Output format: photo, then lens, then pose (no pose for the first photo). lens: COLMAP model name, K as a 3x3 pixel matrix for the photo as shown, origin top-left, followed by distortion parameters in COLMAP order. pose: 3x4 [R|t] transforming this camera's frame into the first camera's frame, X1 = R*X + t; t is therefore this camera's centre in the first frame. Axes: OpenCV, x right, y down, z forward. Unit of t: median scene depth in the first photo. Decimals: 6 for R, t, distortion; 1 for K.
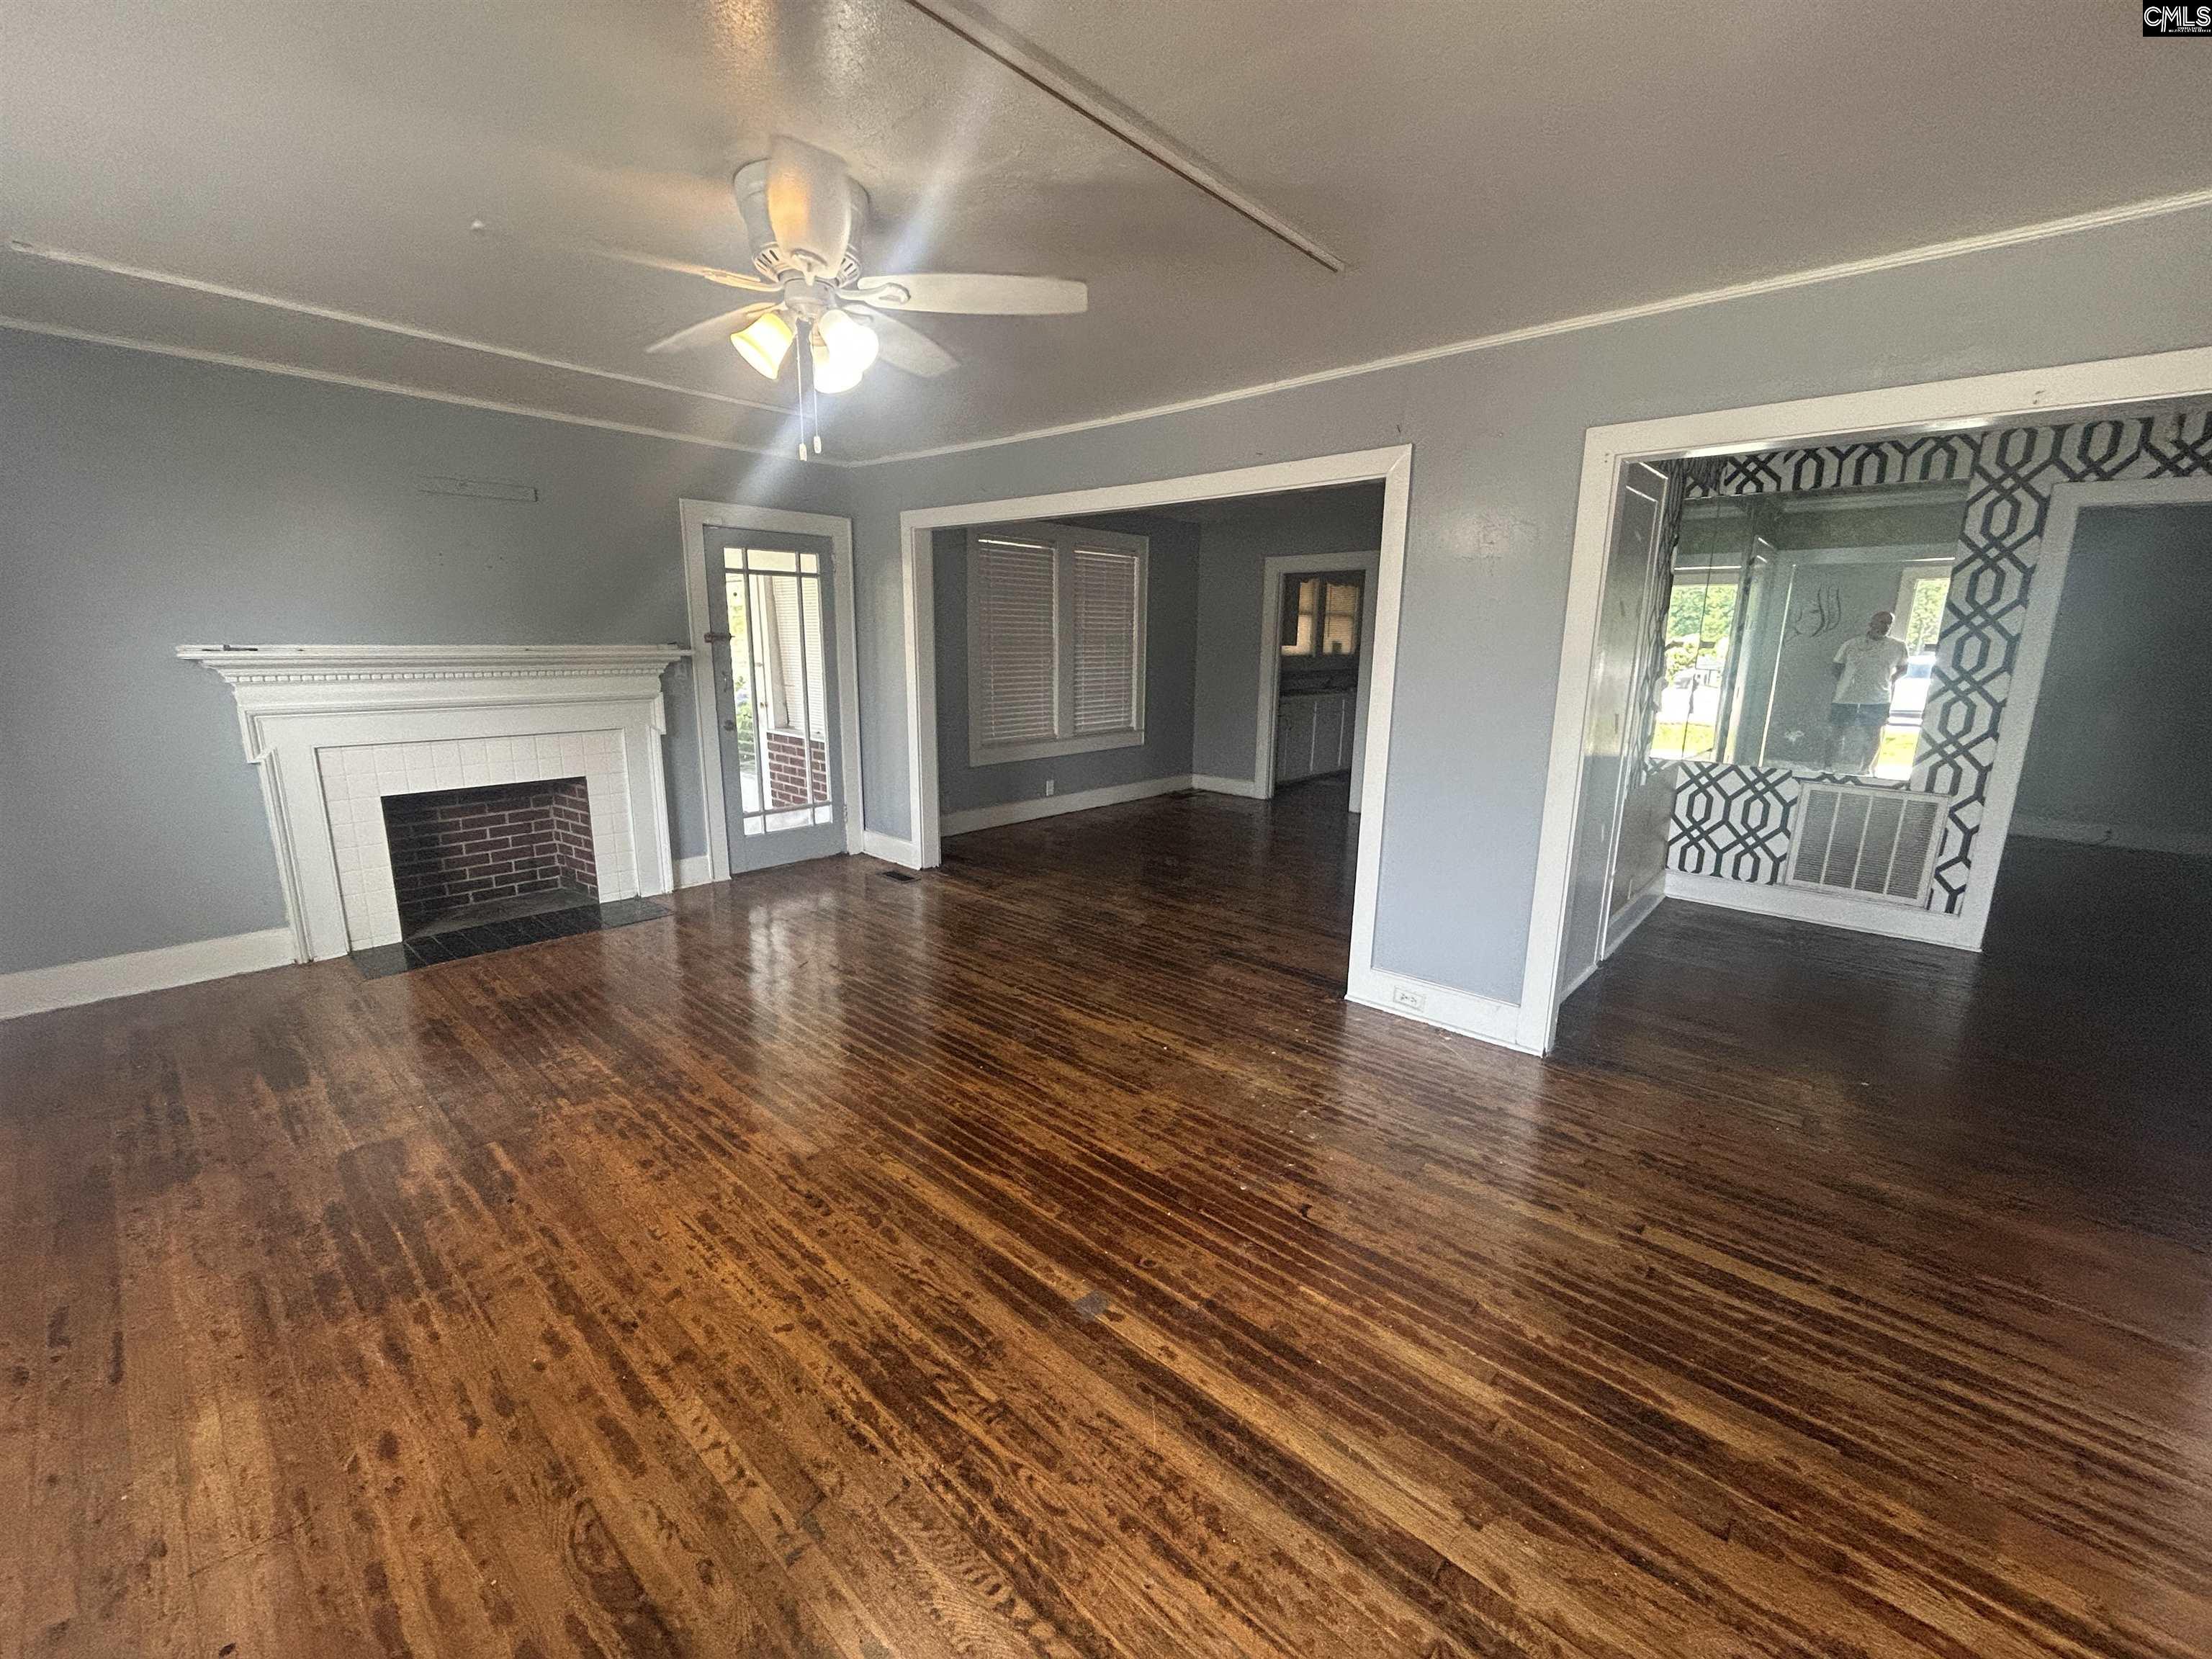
lens RADIAL K [[899.8, 0, 1097.8], [0, 899.8, 824.3], [0, 0, 1]] dist [-0.000348, 0.001362]
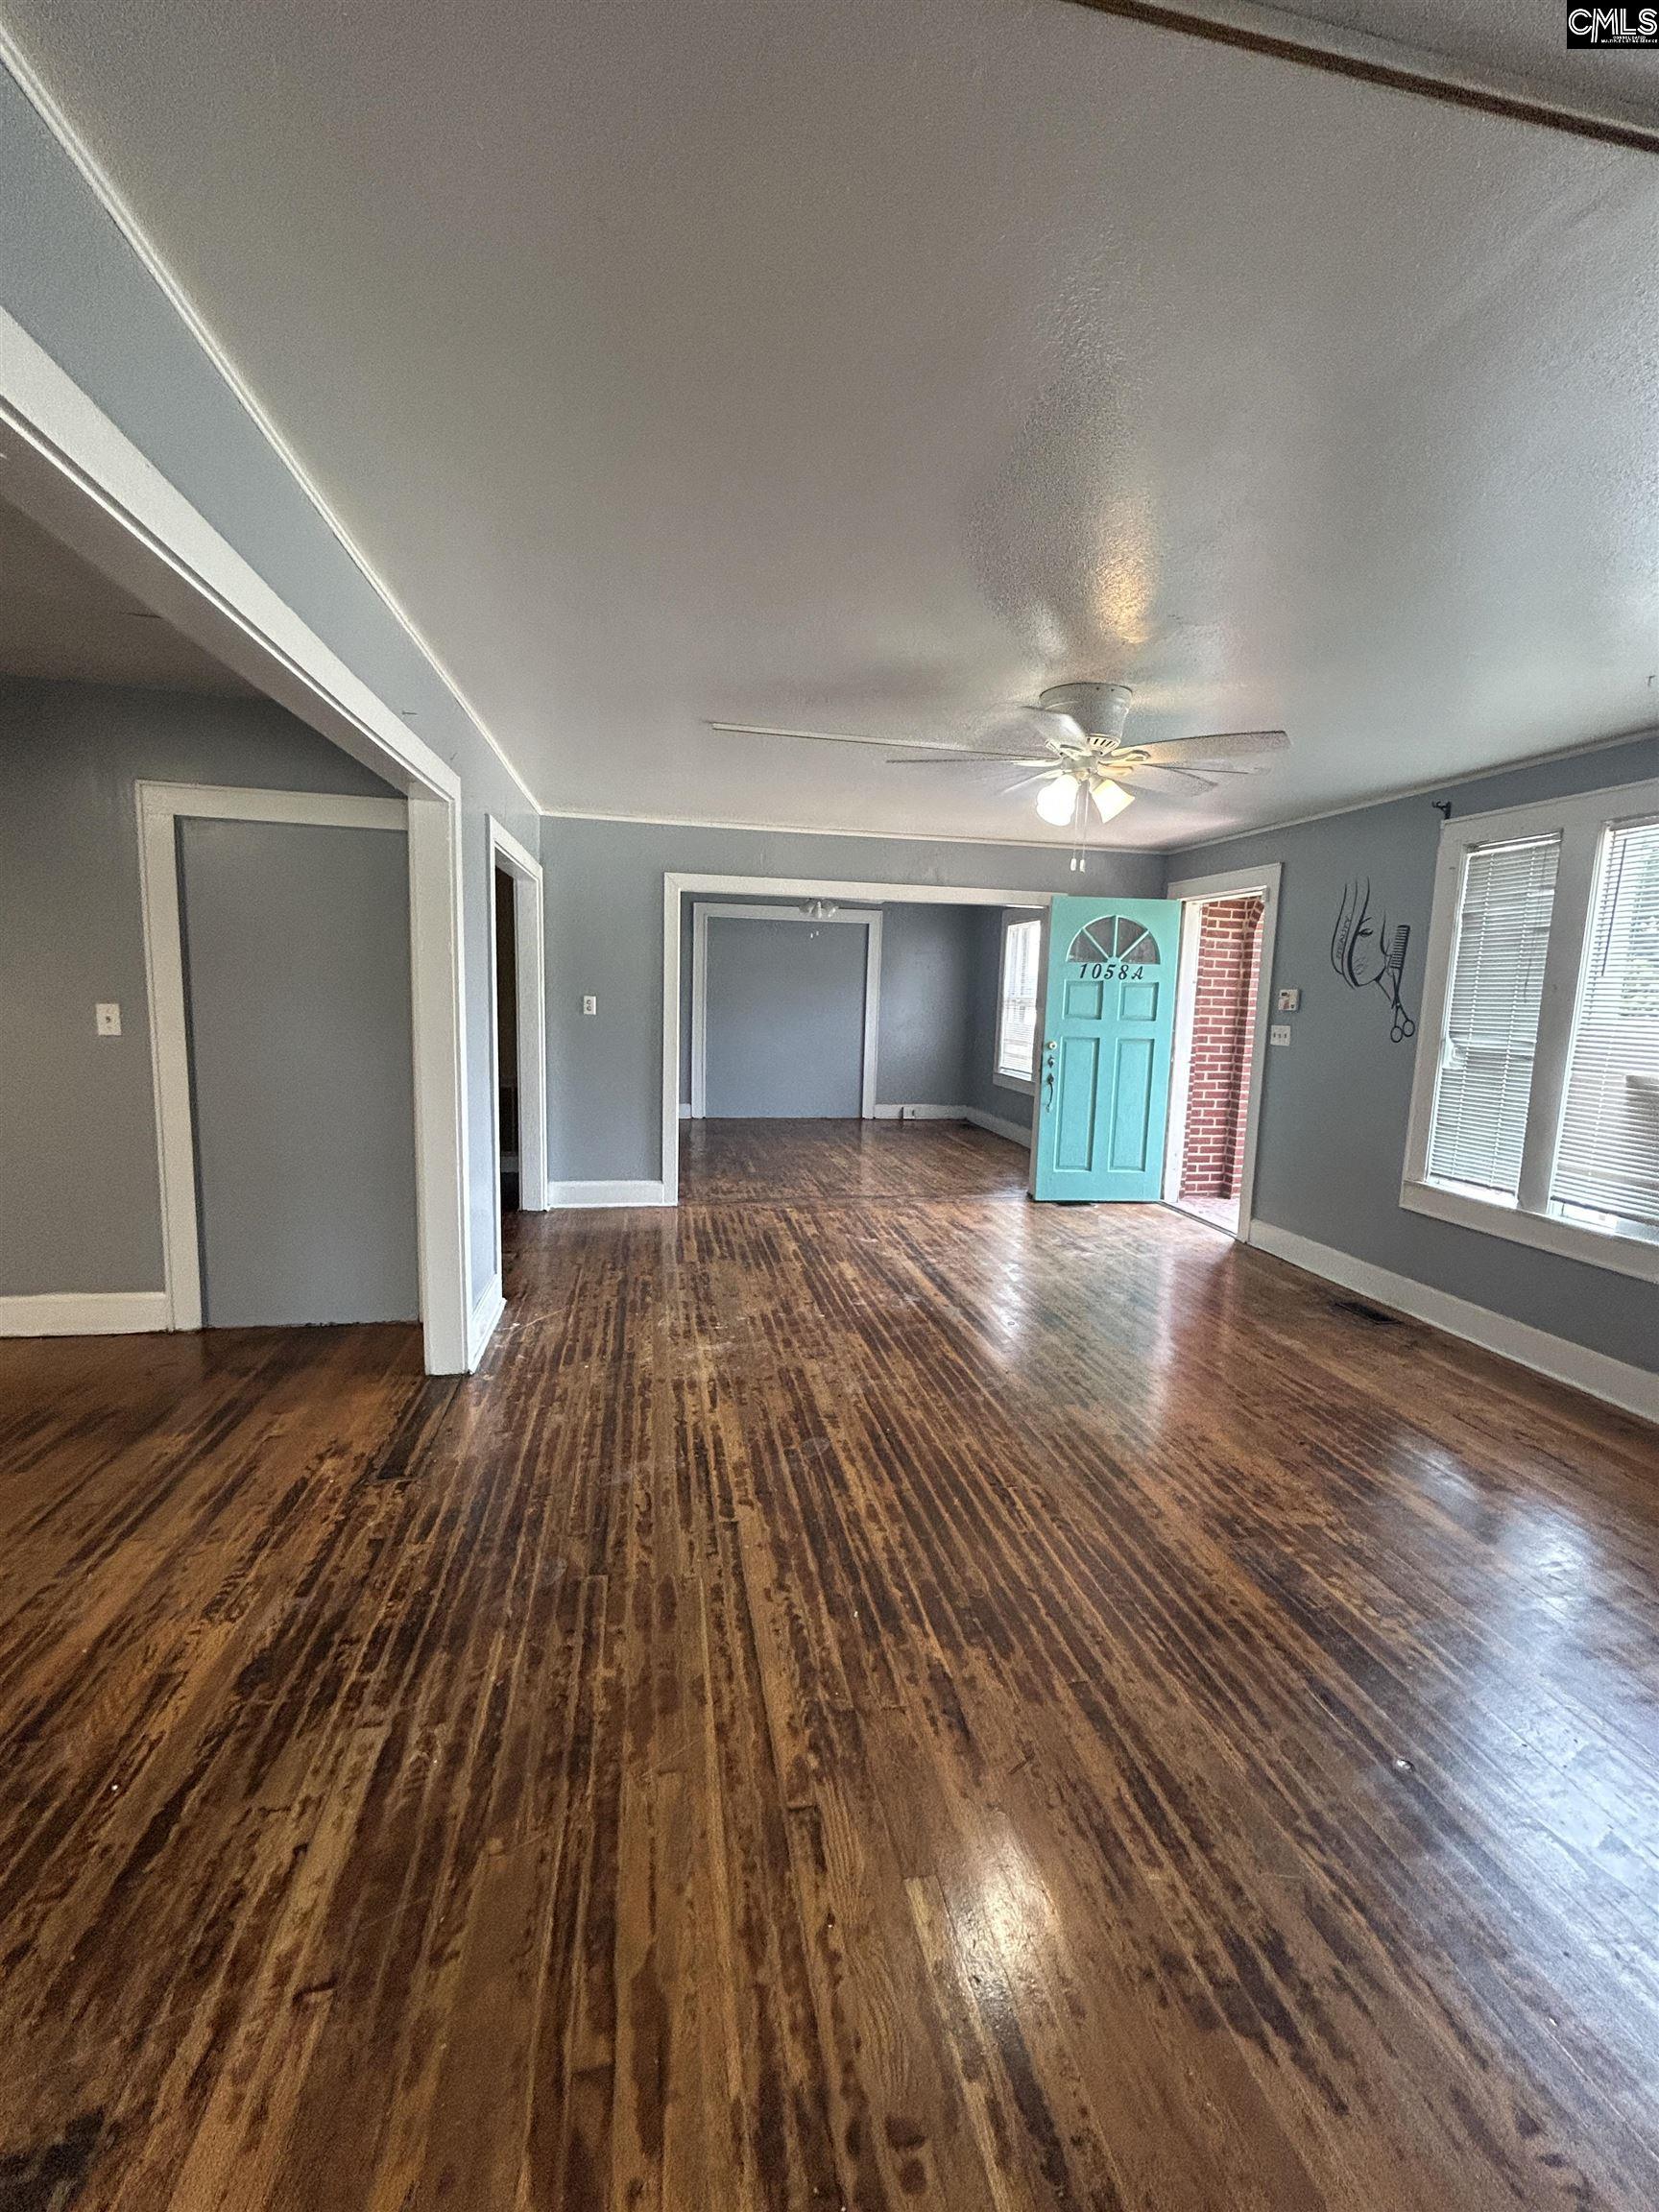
lens RADIAL K [[899.8, 0, 835.7], [0, 899.8, 1099.9], [0, 0, 1]] dist [-0.000348, 0.001362]
pose [[-0.804347, -0.113050, 0.583306, -0.625580], [0.081591, 0.951416, 0.296902, -0.371662], [-0.588532, 0.286405, -0.756044, 1.712296]]
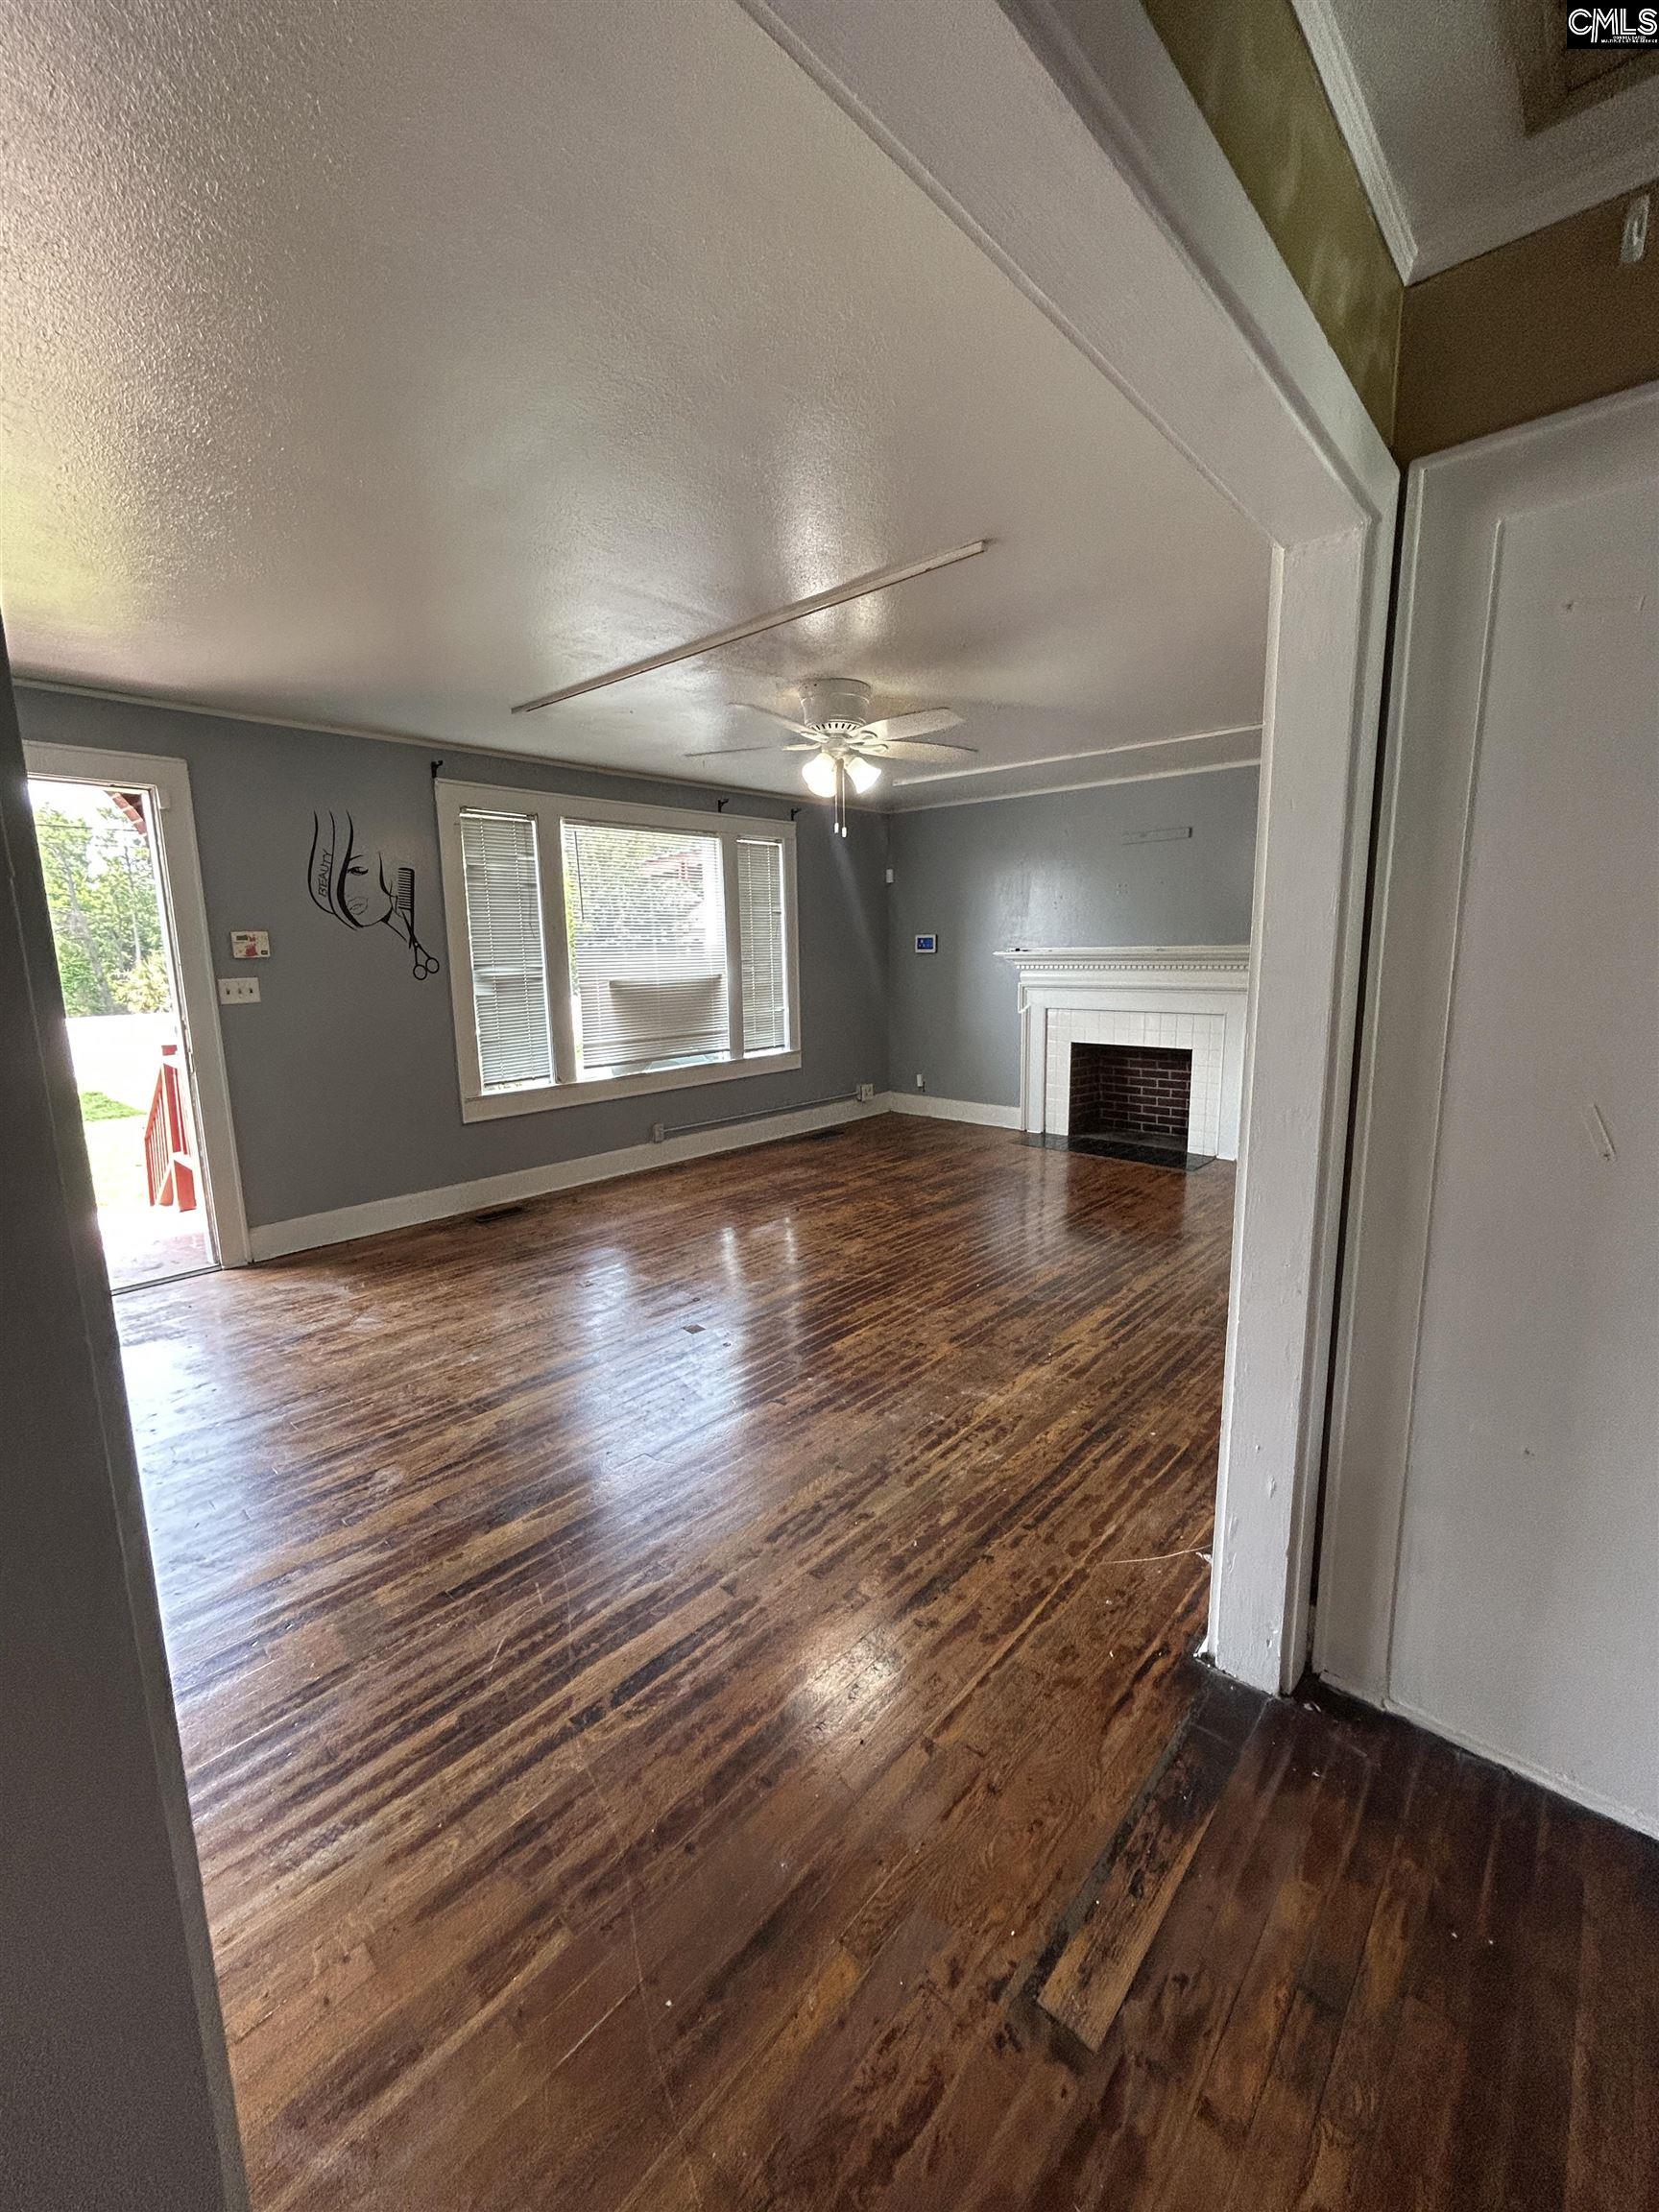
lens RADIAL K [[899.8, 0, 830.1], [0, 899.8, 1093.4], [0, 0, 1]] dist [-0.000348, 0.001362]
pose [[0.000497, 0.148768, -0.988872, 1.059799], [-0.189902, 0.970892, 0.145968, -0.126019], [0.981803, 0.187716, 0.028734, 0.743459]]
